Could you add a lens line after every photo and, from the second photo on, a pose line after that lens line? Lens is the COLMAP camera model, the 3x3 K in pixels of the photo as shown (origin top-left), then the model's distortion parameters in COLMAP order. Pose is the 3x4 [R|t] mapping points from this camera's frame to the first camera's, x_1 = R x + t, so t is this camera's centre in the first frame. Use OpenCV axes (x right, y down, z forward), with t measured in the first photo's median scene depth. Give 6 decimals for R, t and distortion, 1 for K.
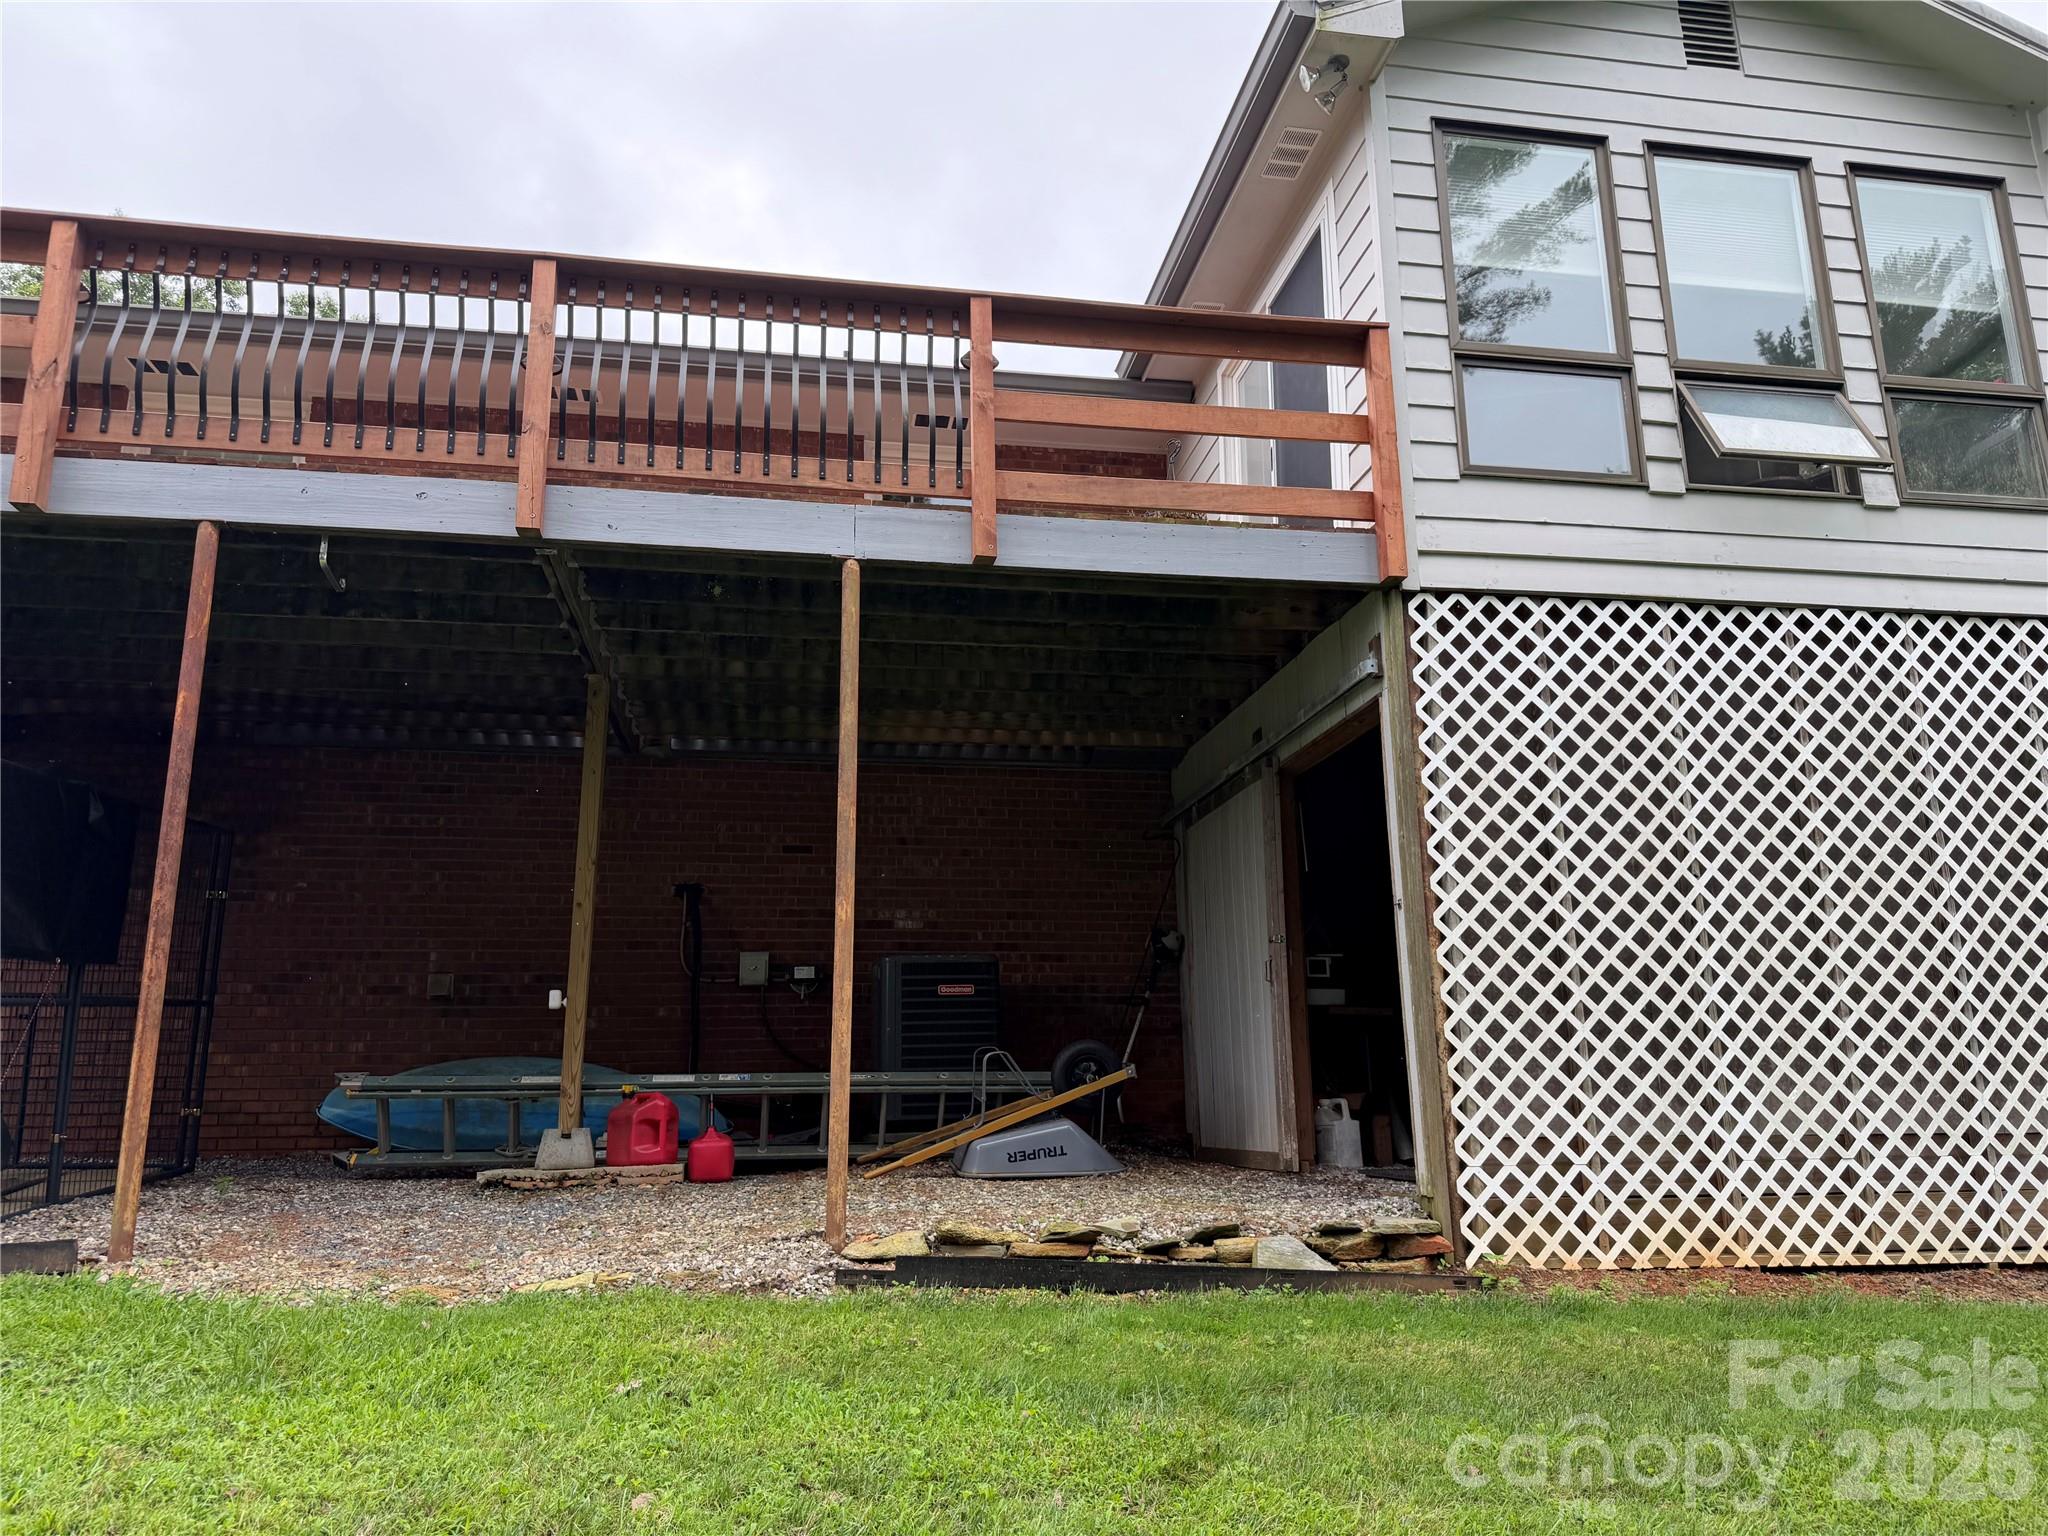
lens RADIAL K [[1423.1, 0, 1023.9], [0, 1423.1, 785.7], [0, 0, 1]] dist [0.086465, -0.144595]
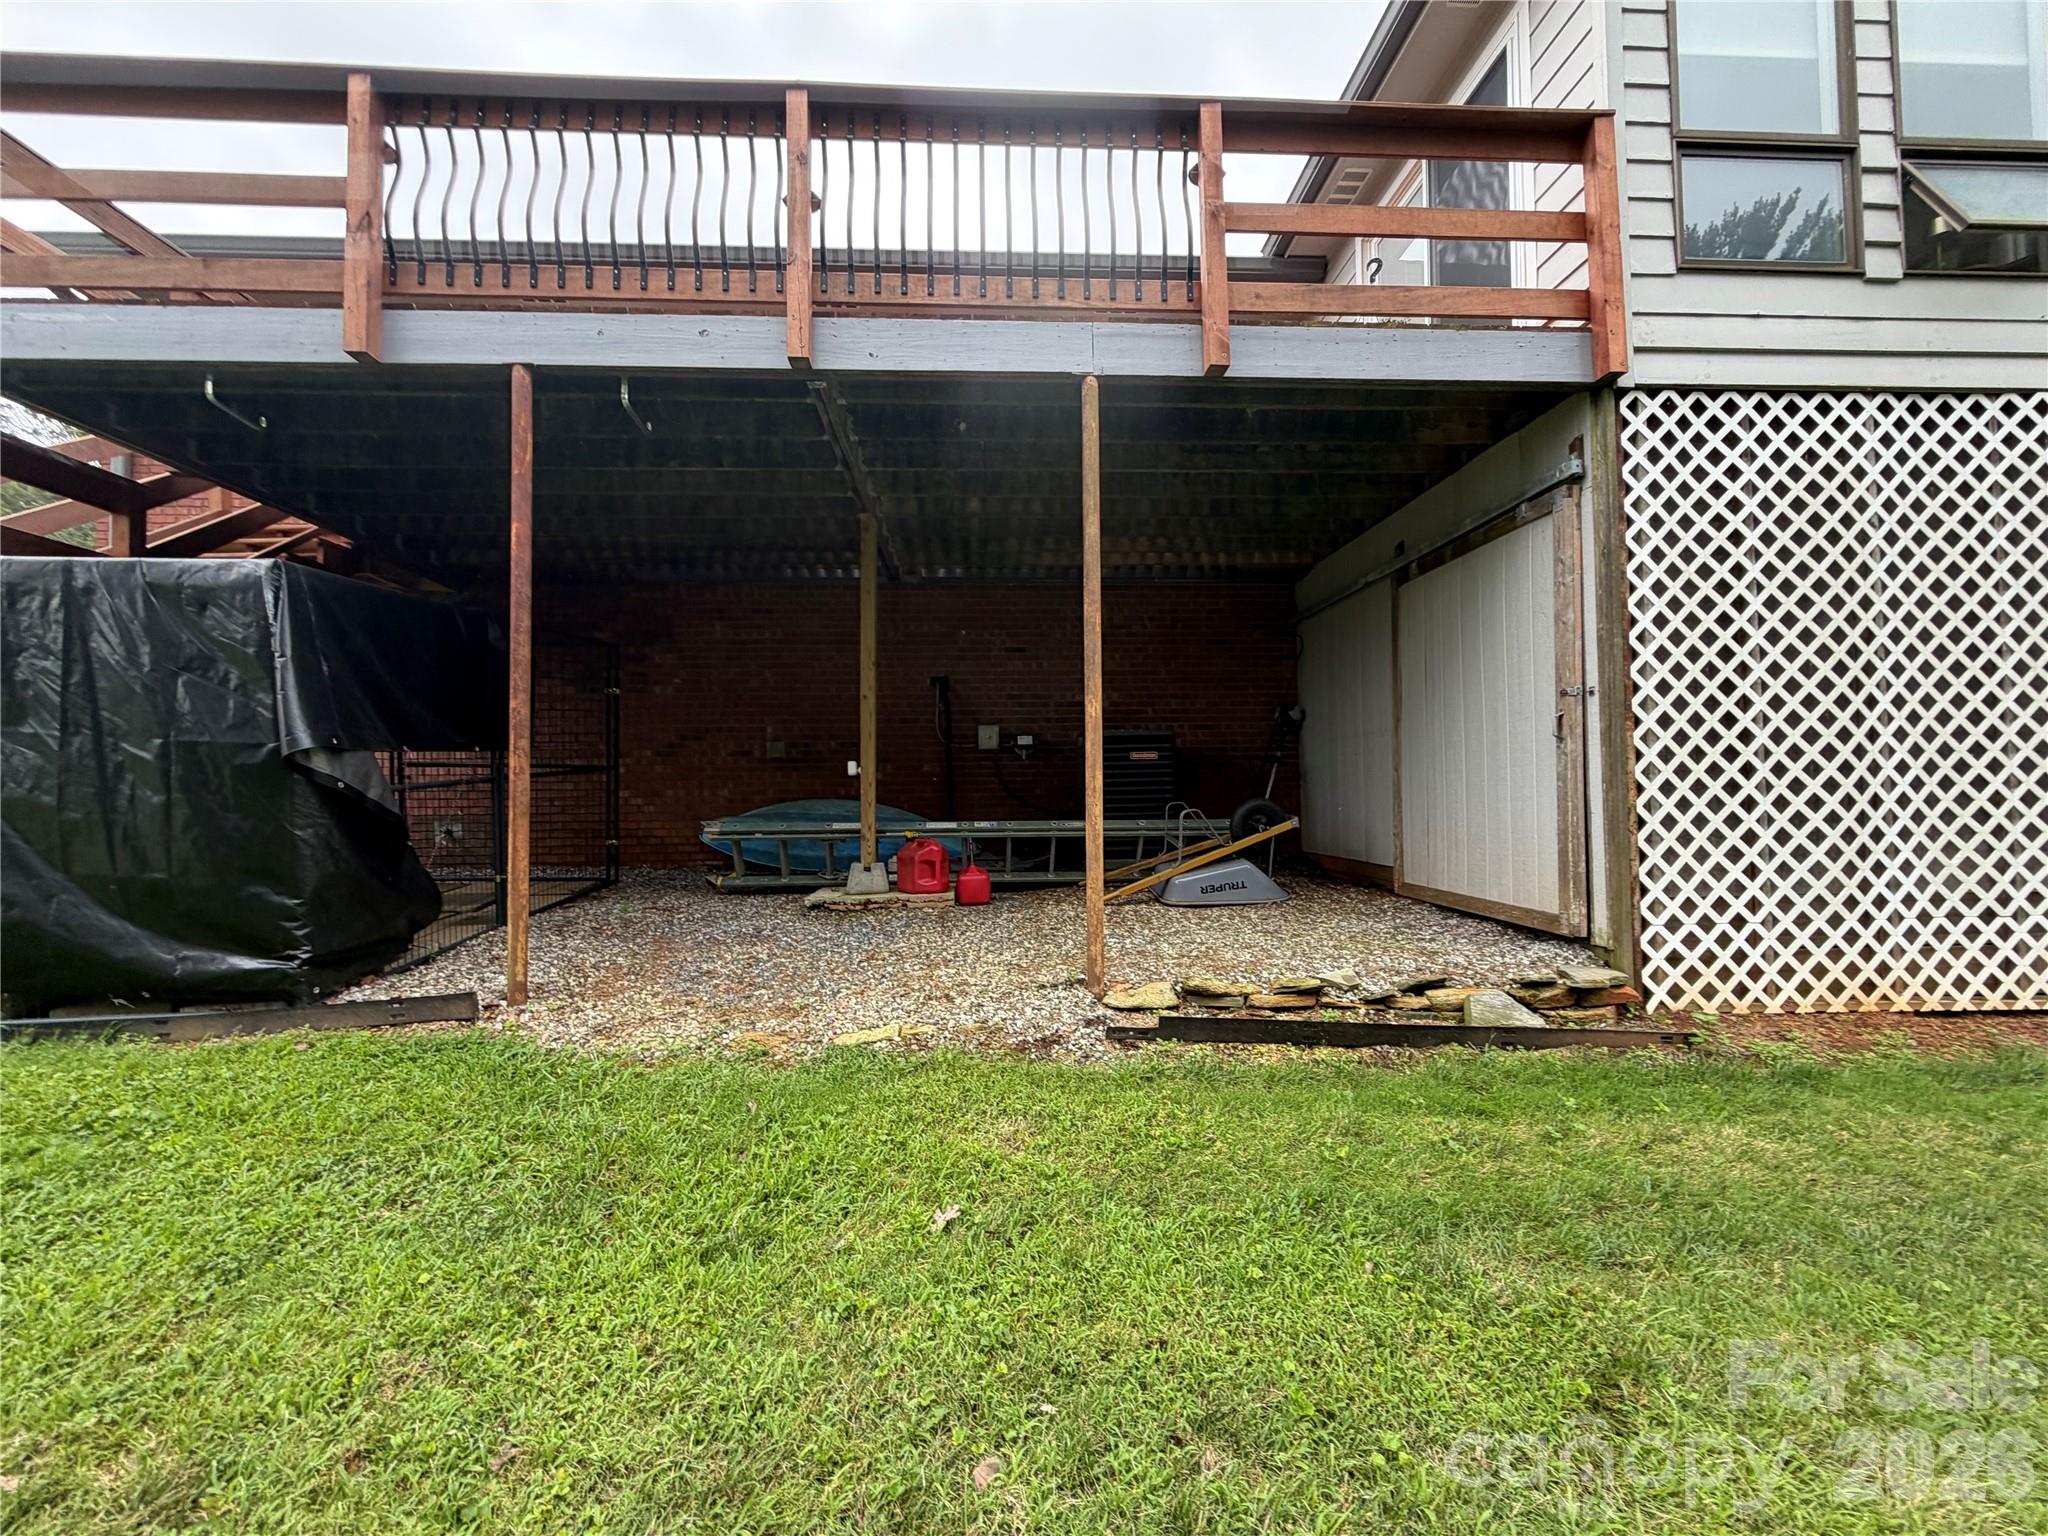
lens RADIAL K [[816.5, 0, 1021.3], [0, 816.5, 769.7], [0, 0, 1]] dist [0.000344, 0.000348]
pose [[0.993553, -0.003627, -0.113314, -0.099984], [0.025491, 0.981043, 0.192108, 0.010570], [0.110469, -0.193758, 0.974810, 0.327685]]
